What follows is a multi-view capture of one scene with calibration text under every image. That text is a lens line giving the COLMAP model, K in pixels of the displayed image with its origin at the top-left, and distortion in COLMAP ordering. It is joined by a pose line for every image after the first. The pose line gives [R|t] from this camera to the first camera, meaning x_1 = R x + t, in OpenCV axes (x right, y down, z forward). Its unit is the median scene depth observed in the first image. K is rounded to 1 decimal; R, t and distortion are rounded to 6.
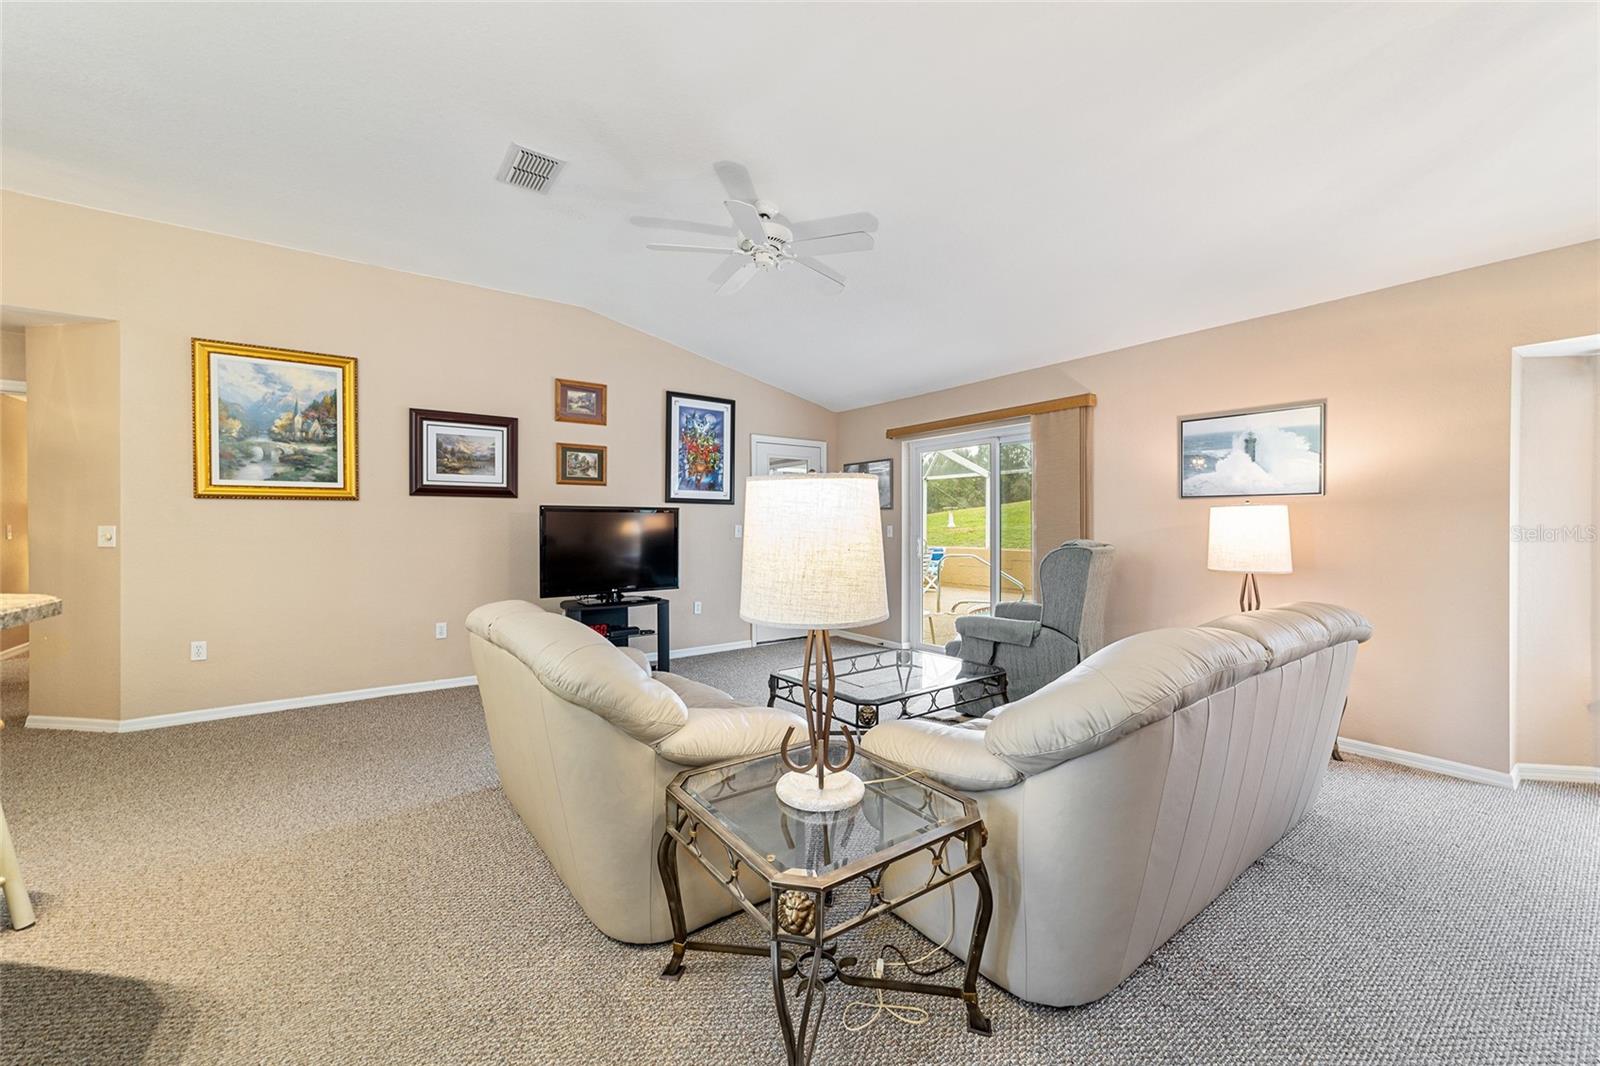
lens RADIAL K [[619.4, 0, 799.7], [0, 619.4, 528.6], [0, 0, 1]] dist [-0.001338, 0.000082]
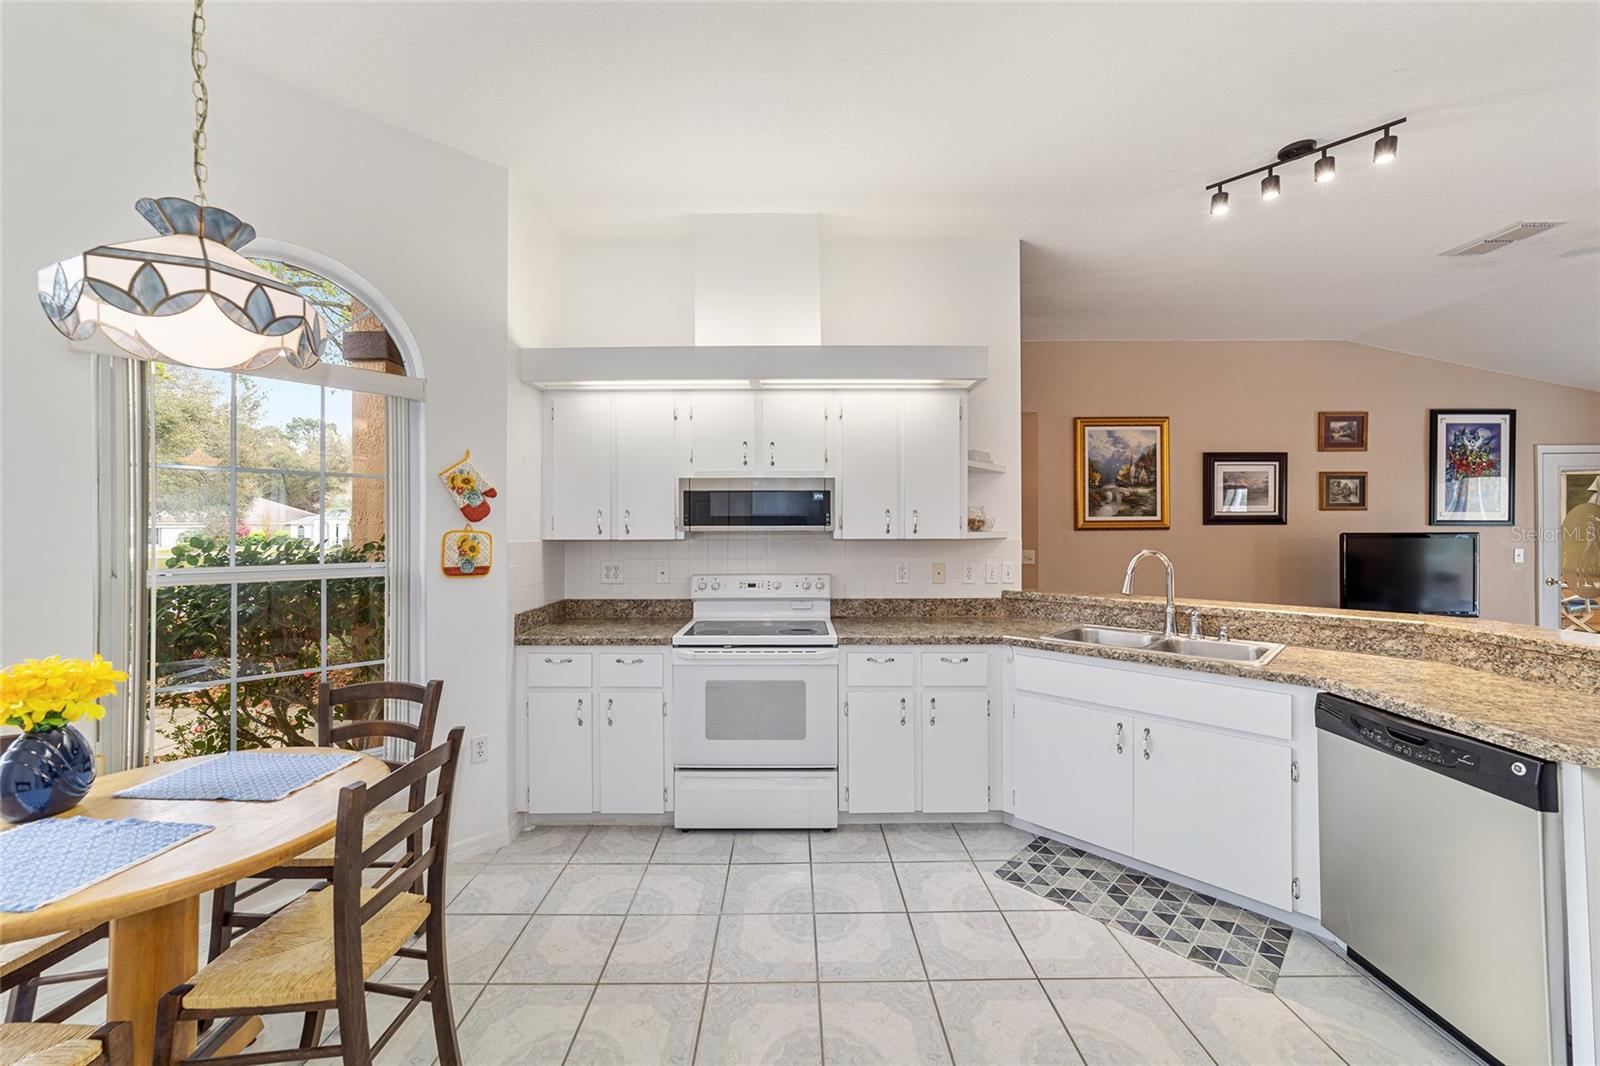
lens RADIAL K [[619.4, 0, 799.6], [0, 619.4, 543.1], [0, 0, 1]] dist [-0.001338, 0.000082]
pose [[0.816377, -0.007312, -0.577474, -0.532707], [-0.000315, 0.999914, -0.013106, -0.001618], [0.577520, 0.010882, 0.816304, -0.403612]]
